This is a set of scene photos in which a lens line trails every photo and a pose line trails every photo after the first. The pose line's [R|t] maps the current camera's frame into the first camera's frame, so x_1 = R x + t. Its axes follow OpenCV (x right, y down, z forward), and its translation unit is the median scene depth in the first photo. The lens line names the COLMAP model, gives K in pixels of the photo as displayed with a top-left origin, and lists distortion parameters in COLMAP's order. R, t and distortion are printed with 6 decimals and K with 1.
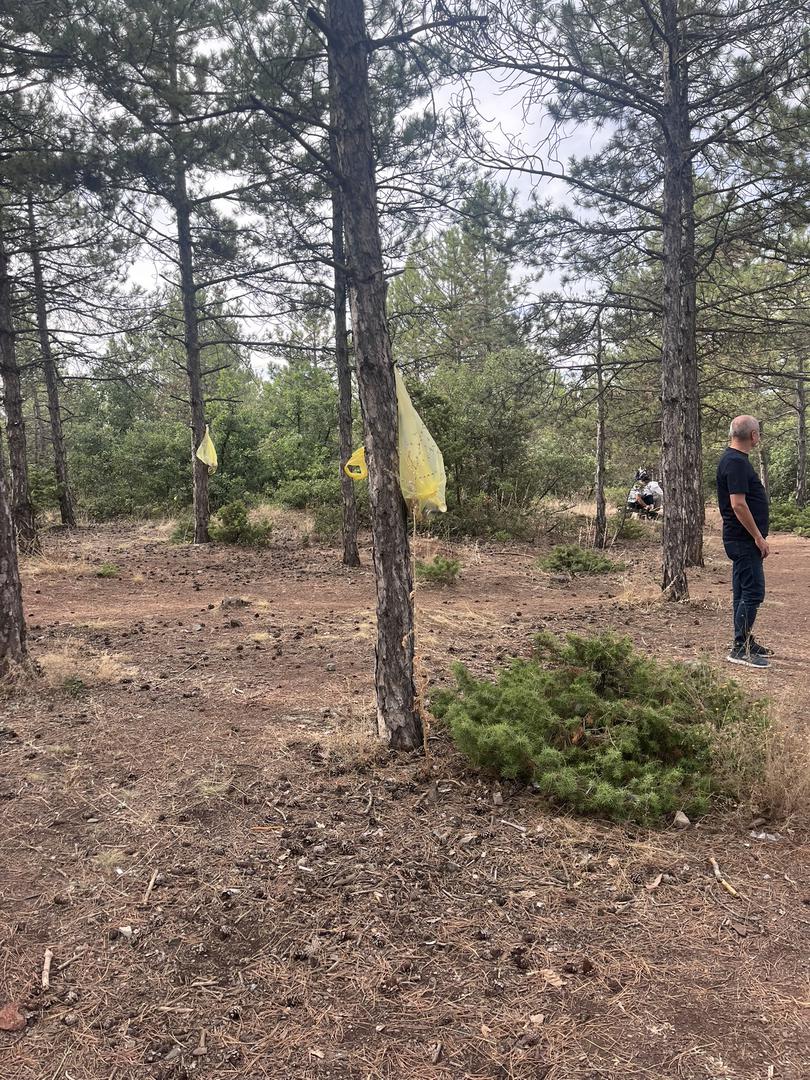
lens RADIAL K [[815.5, 0, 405.0], [0, 815.5, 540.0], [0, 0, 1]] dist [0.065588, -0.085143]
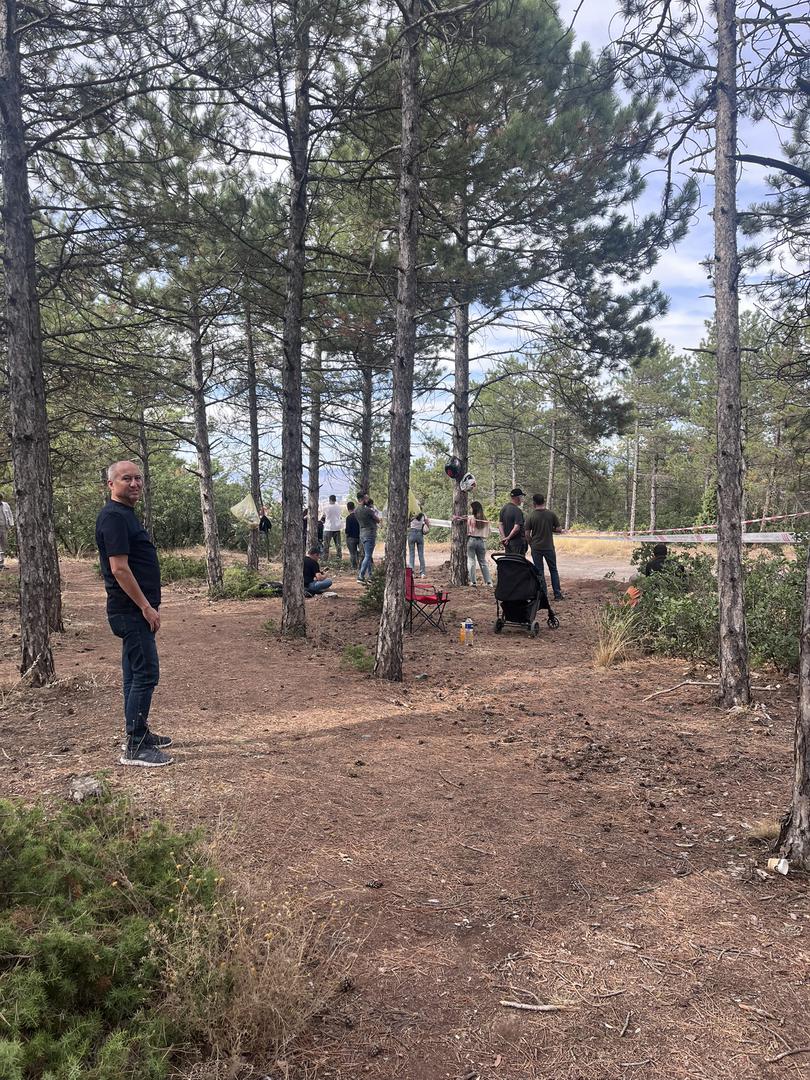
lens RADIAL K [[815.5, 0, 405.0], [0, 815.5, 540.0], [0, 0, 1]] dist [0.065588, -0.085143]
pose [[0.718743, -0.019819, 0.694994, 0.028024], [0.056967, 0.997911, -0.030456, -0.023998], [-0.692939, 0.061481, 0.718371, 0.165386]]
